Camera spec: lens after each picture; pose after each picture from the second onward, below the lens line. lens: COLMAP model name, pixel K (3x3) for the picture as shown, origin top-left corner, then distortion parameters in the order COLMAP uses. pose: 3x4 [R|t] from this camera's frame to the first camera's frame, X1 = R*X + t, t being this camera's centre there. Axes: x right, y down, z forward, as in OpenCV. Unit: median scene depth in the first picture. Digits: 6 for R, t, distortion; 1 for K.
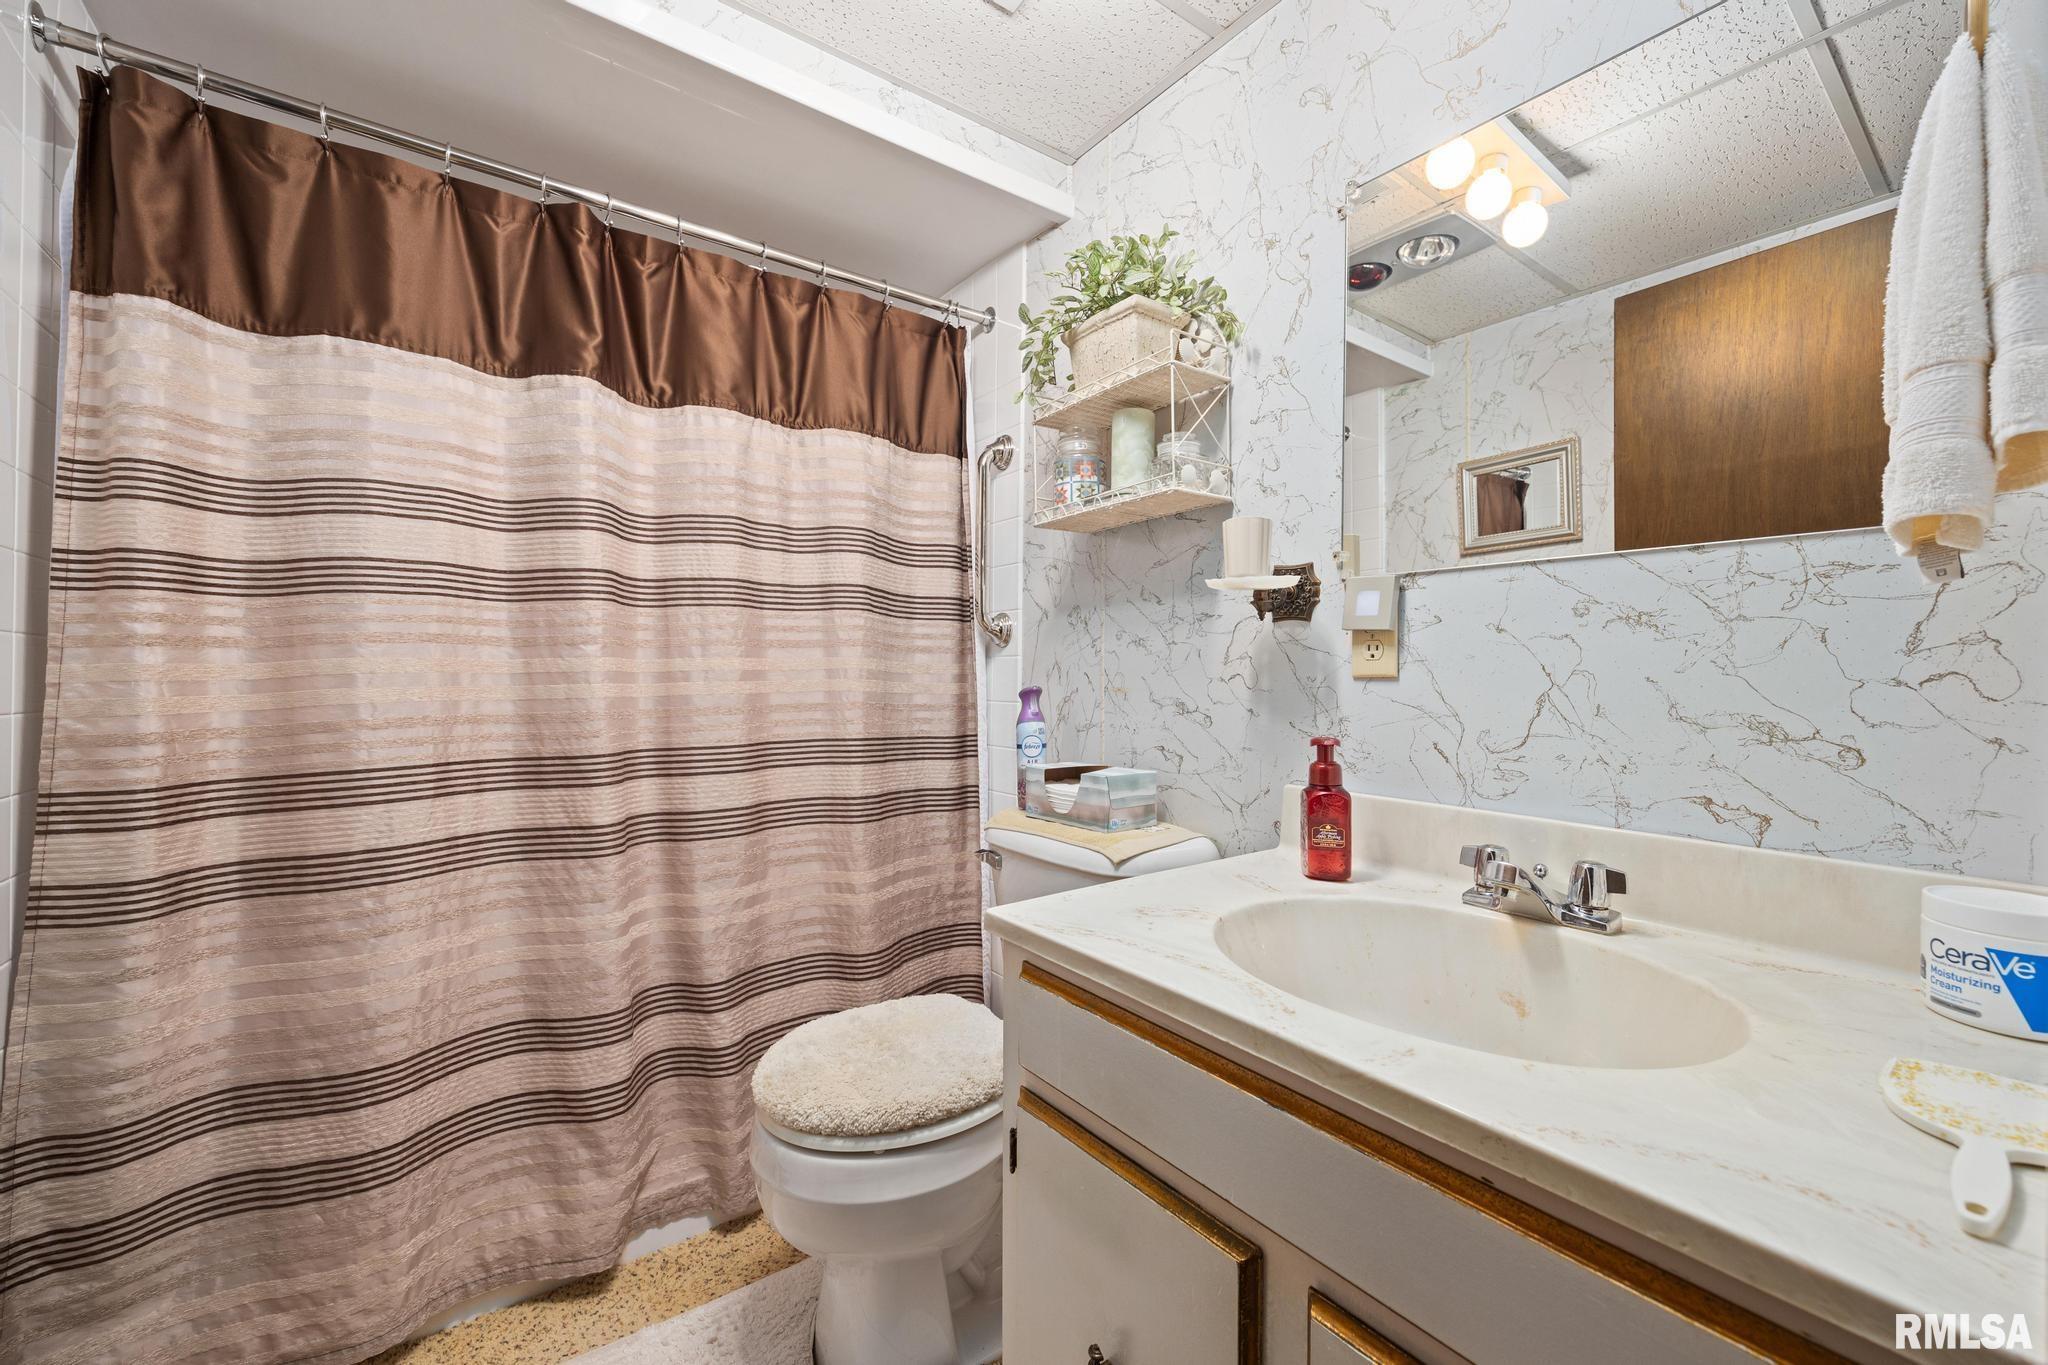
lens RADIAL K [[820.4, 0, 1033.0], [0, 820.4, 672.2], [0, 0, 1]] dist [-0.005536, -0.001036]
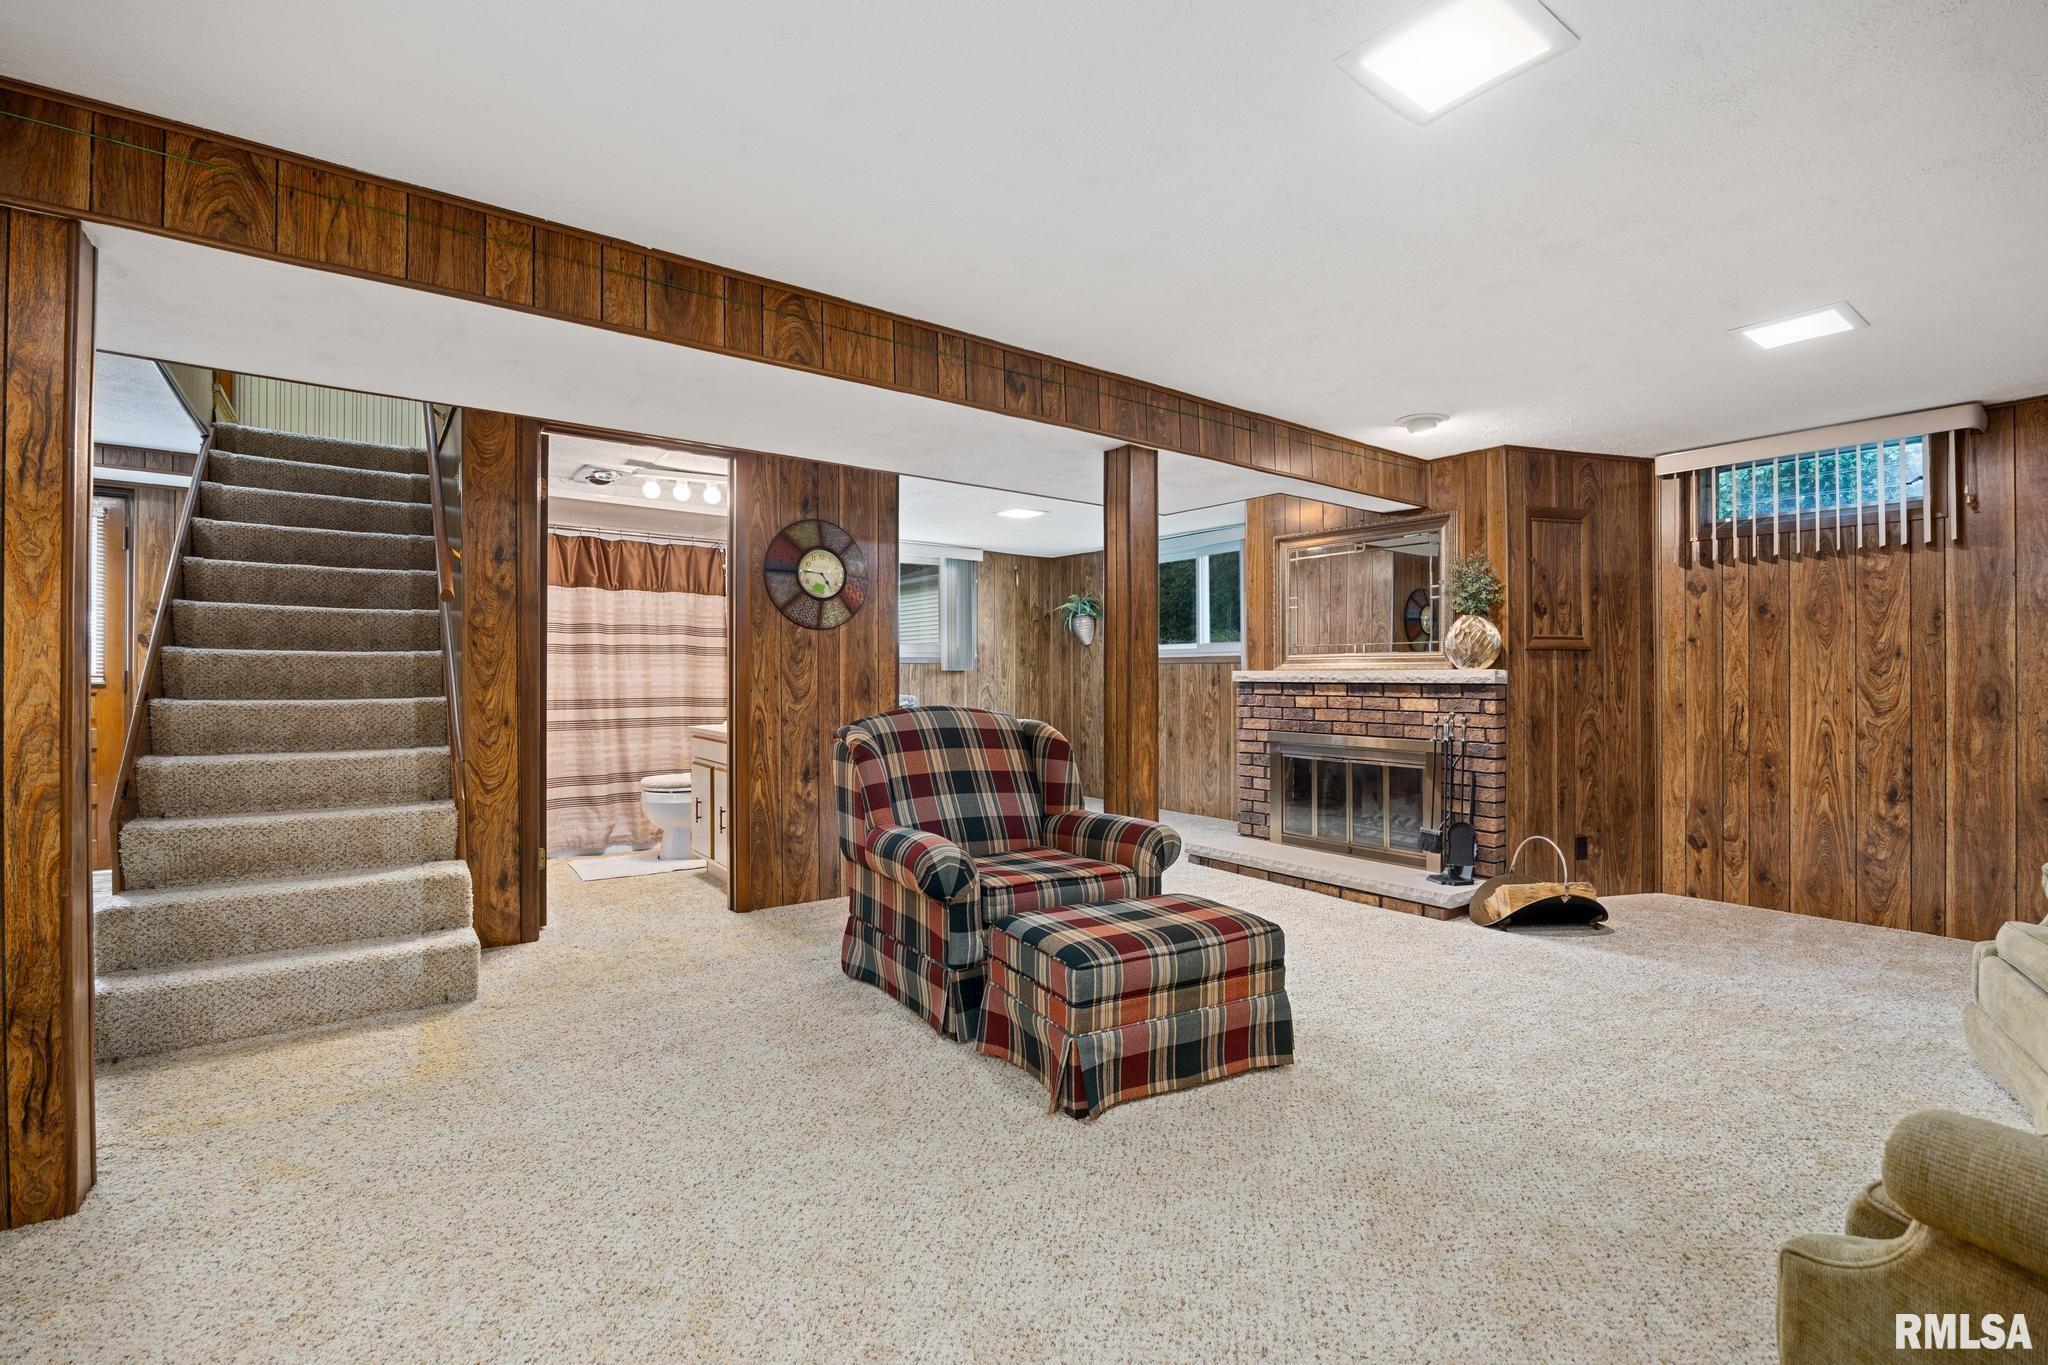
lens RADIAL K [[921.7, 0, 1036.1], [0, 921.7, 683.1], [0, 0, 1]] dist [-0.020801, 0.001338]
pose [[0.999968, -0.000150, 0.007975, 1.143462], [0.000055, 0.999929, 0.011882, -0.010455], [-0.007976, -0.011881, 0.999898, -2.565674]]
